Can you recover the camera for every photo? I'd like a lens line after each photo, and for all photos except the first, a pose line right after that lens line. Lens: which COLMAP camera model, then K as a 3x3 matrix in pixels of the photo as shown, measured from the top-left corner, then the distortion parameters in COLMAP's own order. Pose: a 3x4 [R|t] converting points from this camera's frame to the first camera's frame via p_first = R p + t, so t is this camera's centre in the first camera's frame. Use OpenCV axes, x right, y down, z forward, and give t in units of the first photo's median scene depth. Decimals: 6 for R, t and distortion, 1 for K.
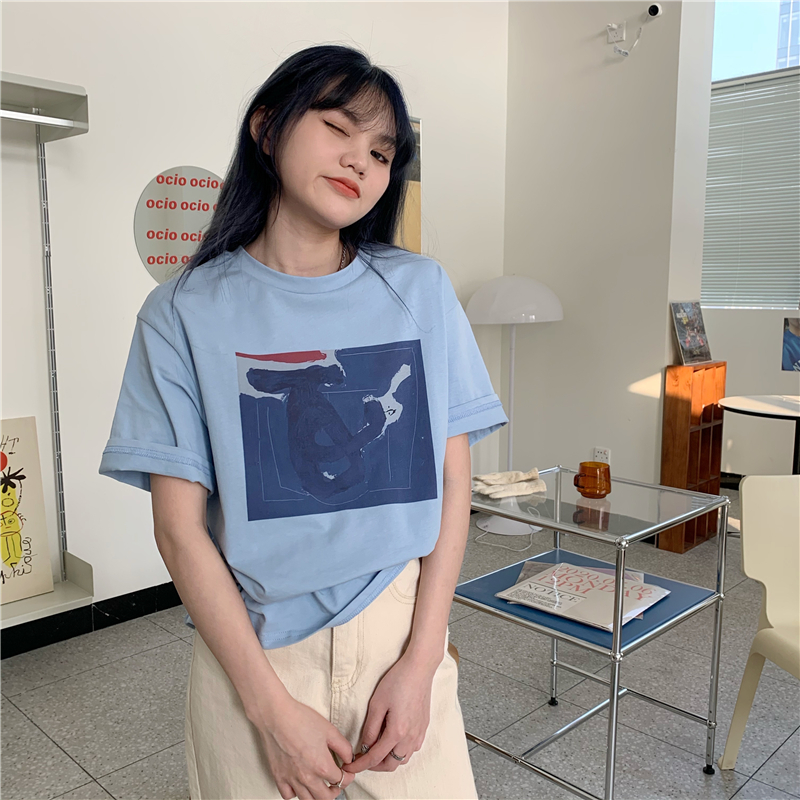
lens RADIAL K [[811.8, 0, 401.7], [0, 811.8, 398.9], [0, 0, 1]] dist [0.001858, 0.000000]
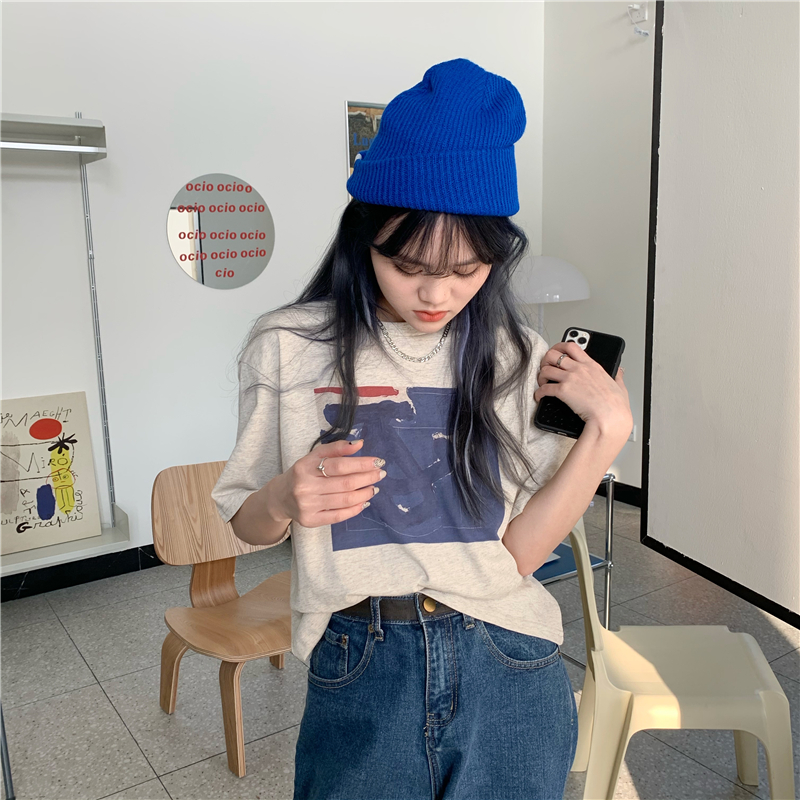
lens RADIAL K [[811.8, 0, 395.6], [0, 811.8, 398.1], [0, 0, 1]] dist [0.001858, 0.000000]
pose [[0.979783, 0.010433, -0.199791, 0.250109], [-0.002059, 0.999112, 0.042078, -0.020934], [0.200053, -0.040816, 0.978935, -0.097430]]
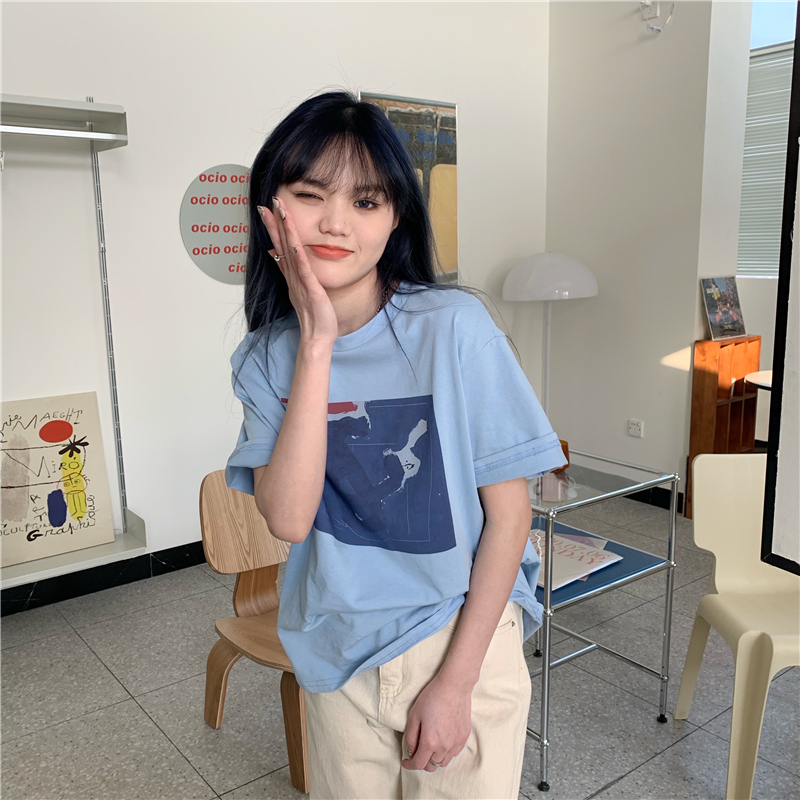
lens RADIAL K [[811.8, 0, 402.3], [0, 811.8, 403.3], [0, 0, 1]] dist [0.001858, 0.000000]
pose [[0.991612, 0.006612, -0.129078, 0.132102], [0.000214, 0.998605, 0.052795, -0.023081], [0.129247, -0.052379, 0.990228, -0.090484]]
